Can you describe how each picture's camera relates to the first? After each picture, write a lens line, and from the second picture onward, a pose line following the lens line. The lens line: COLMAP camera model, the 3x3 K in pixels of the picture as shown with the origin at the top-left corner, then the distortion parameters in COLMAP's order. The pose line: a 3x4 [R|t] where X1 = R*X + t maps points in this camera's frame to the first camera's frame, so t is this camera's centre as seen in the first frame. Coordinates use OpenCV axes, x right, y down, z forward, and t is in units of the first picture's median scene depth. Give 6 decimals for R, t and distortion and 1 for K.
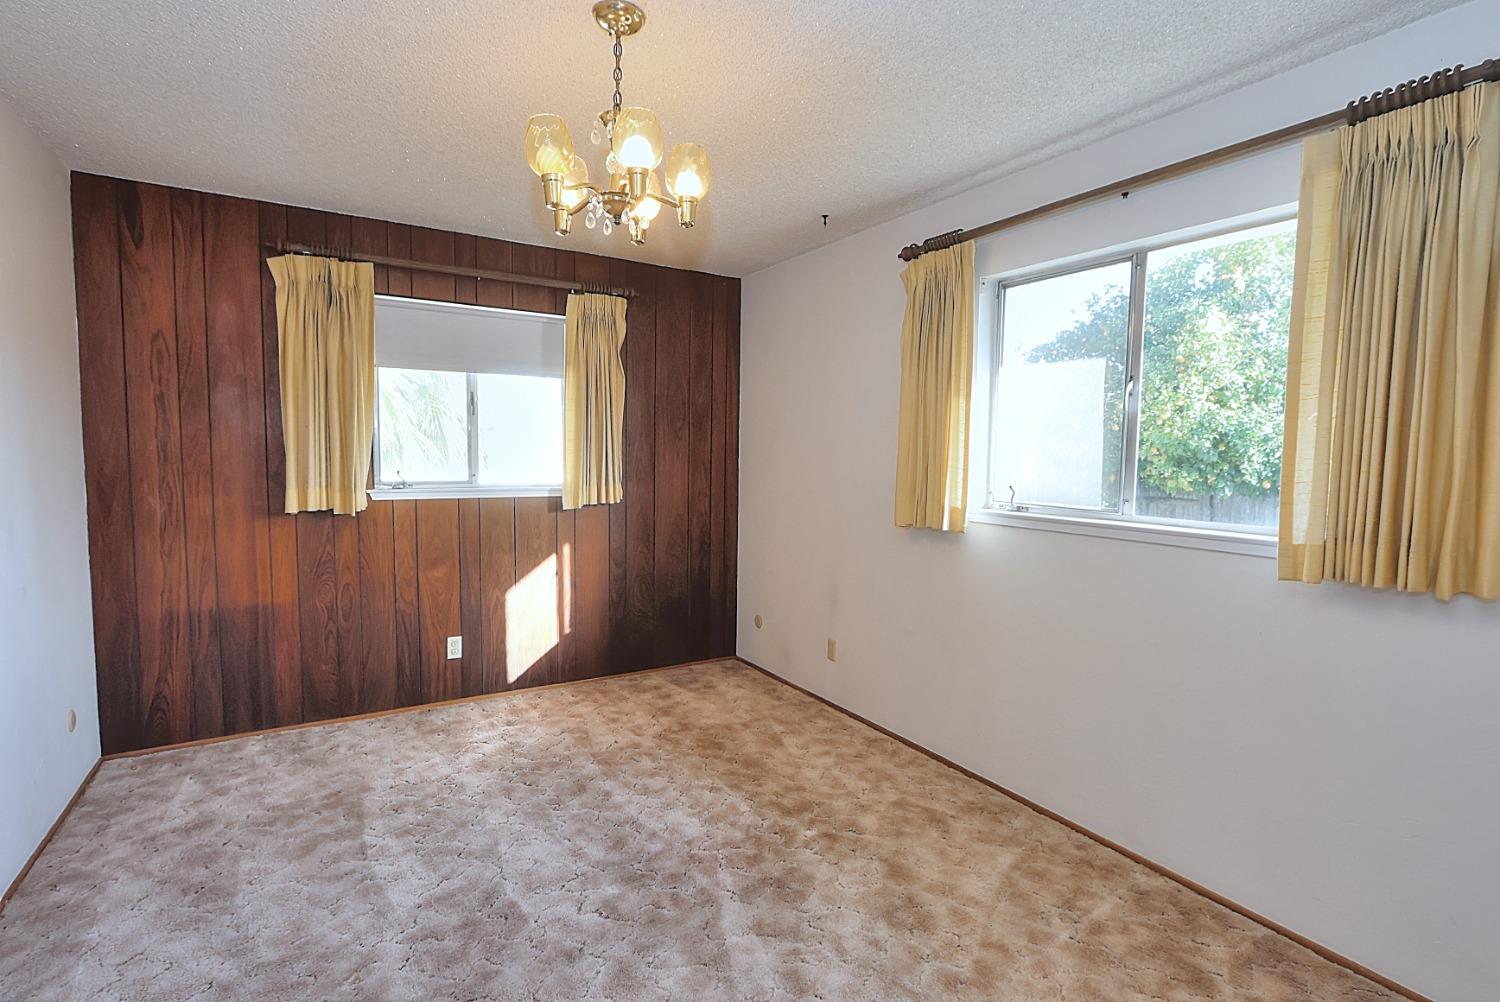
lens RADIAL K [[700.6, 0, 749.0], [0, 700.6, 506.1], [0, 0, 1]] dist [-0.012698, -0.000423]
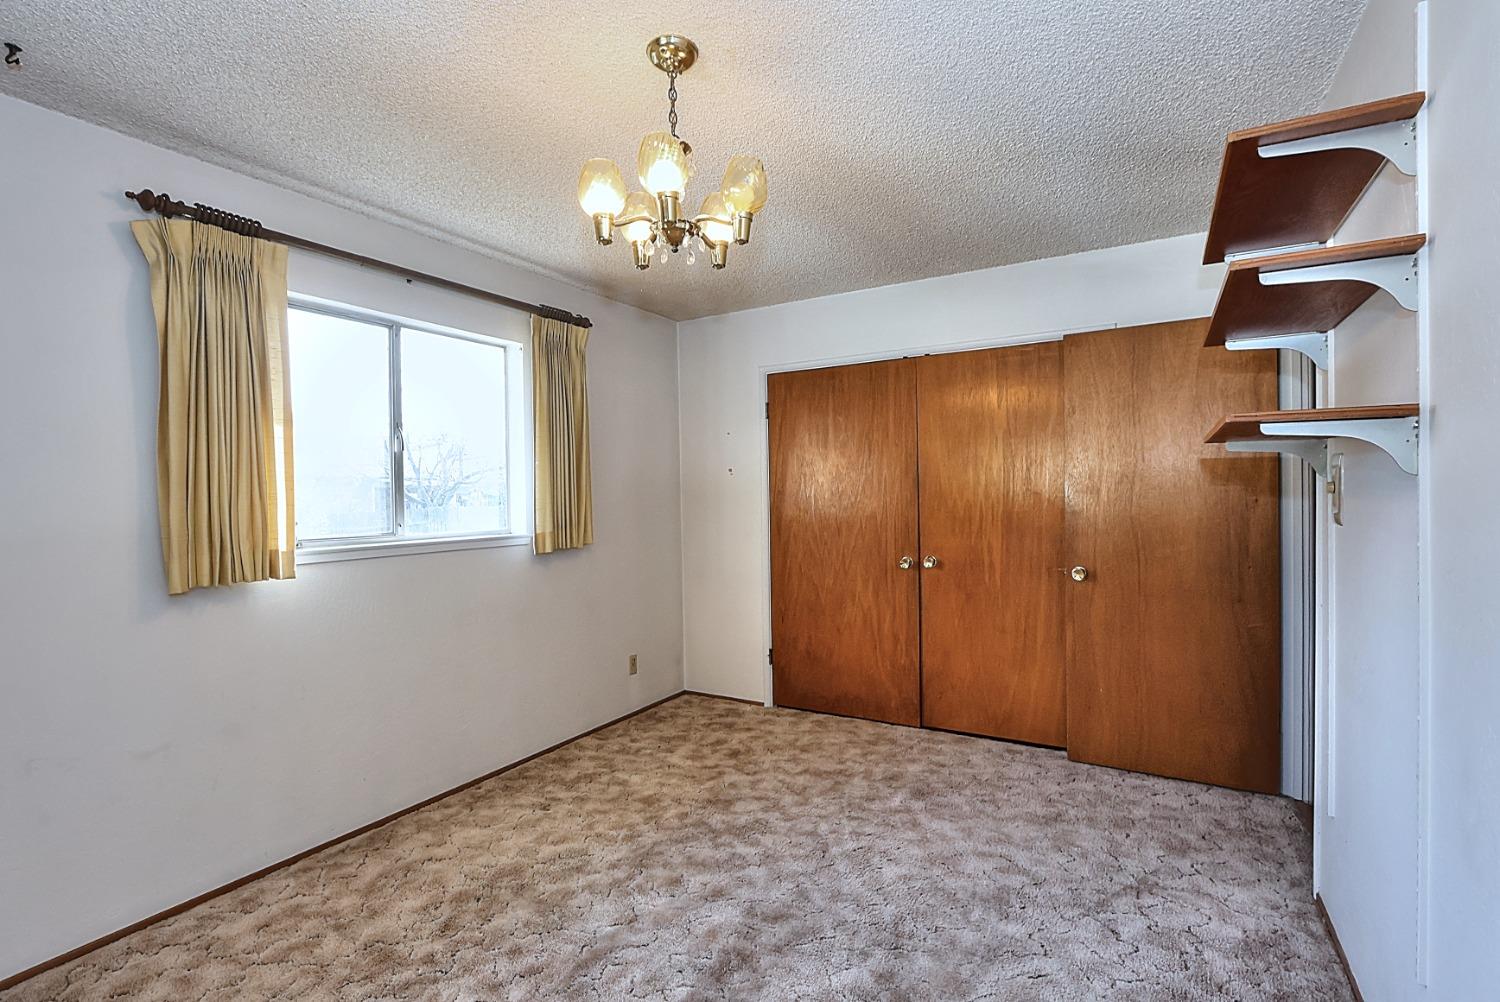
lens RADIAL K [[700.6, 0, 749.0], [0, 700.6, 506.1], [0, 0, 1]] dist [-0.012698, -0.000423]
pose [[-0.469843, -0.022776, 0.882456, -0.842672], [0.082039, 0.994214, 0.069340, -0.075718], [-0.878929, 0.104975, -0.465256, 1.053249]]
